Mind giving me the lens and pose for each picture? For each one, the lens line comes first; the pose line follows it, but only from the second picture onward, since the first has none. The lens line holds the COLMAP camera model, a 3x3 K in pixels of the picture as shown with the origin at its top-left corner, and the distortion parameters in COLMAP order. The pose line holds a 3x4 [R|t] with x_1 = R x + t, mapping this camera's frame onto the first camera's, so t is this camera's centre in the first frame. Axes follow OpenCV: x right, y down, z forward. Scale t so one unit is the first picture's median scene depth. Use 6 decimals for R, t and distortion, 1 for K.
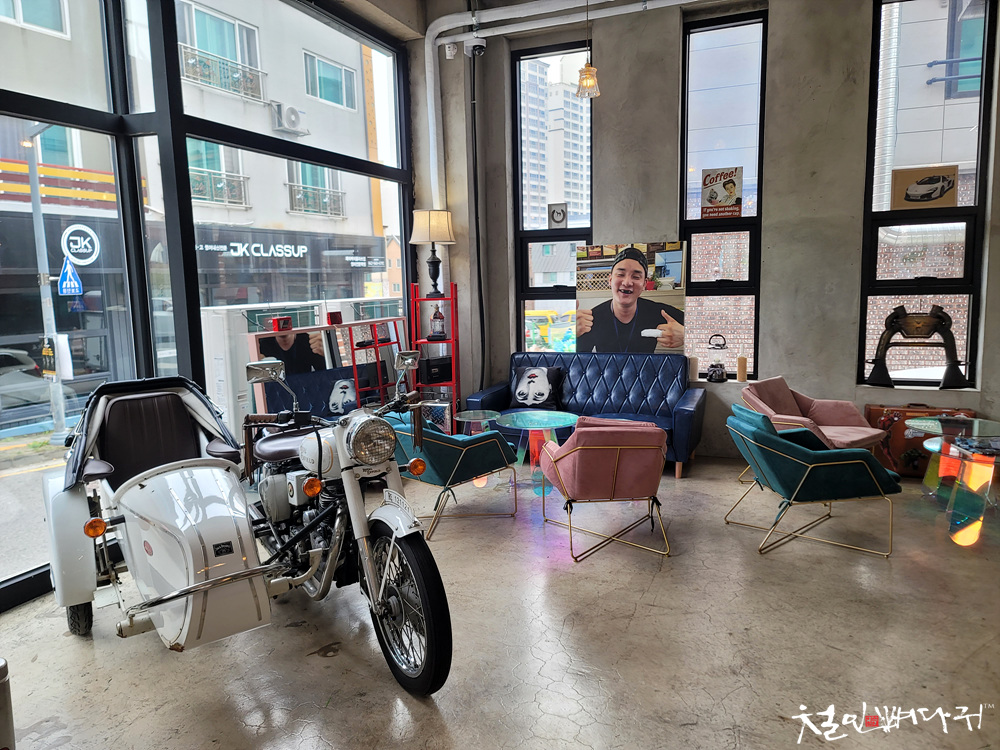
lens RADIAL K [[730.2, 0, 496.1], [0, 730.2, 372.8], [0, 0, 1]] dist [0.045783, -0.016820]
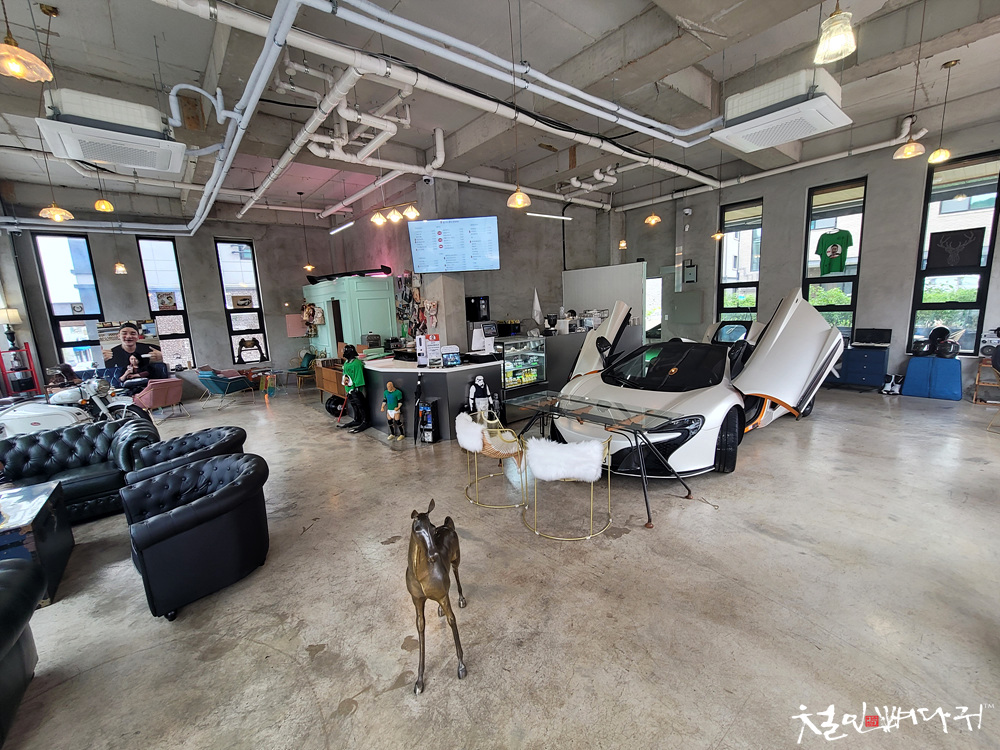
lens RADIAL K [[407.6, 0, 498.5], [0, 407.6, 372.5], [0, 0, 1]] dist [-0.006408, 0.001677]
pose [[0.472268, -0.144420, 0.869544, -0.440588], [0.148775, 0.985394, 0.082859, 0.067446], [-0.868809, 0.090234, 0.486856, -0.736874]]
